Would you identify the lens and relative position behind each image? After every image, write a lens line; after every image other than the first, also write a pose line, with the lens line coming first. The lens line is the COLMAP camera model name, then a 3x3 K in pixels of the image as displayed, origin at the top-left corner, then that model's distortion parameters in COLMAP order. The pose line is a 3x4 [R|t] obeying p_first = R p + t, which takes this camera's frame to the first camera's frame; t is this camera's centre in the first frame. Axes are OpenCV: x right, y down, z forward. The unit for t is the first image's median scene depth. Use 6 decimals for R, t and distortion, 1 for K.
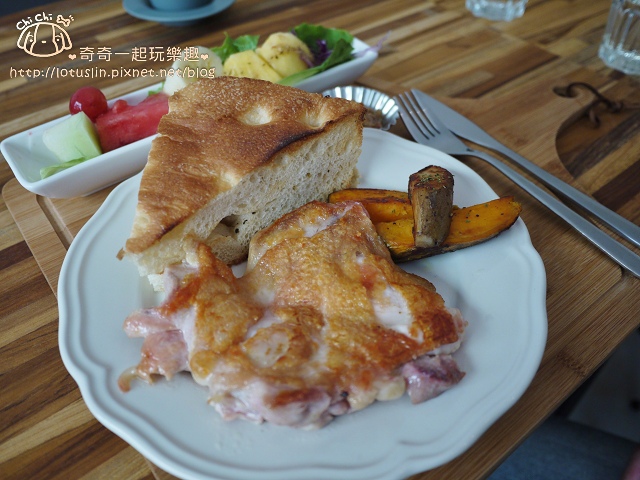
lens RADIAL K [[560.7, 0, 316.8], [0, 560.7, 243.2], [0, 0, 1]] dist [-0.035830, -0.006577]
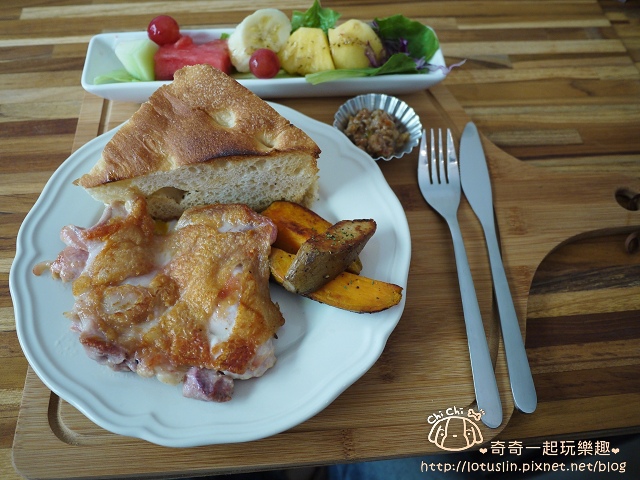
lens RADIAL K [[560.7, 0, 316.8], [0, 560.7, 243.2], [0, 0, 1]] dist [-0.035830, -0.006577]
pose [[0.825062, 0.490522, -0.280467, 0.511651], [-0.407607, 0.860437, 0.305784, -0.446583], [0.391318, -0.137971, 0.909854, -0.008867]]
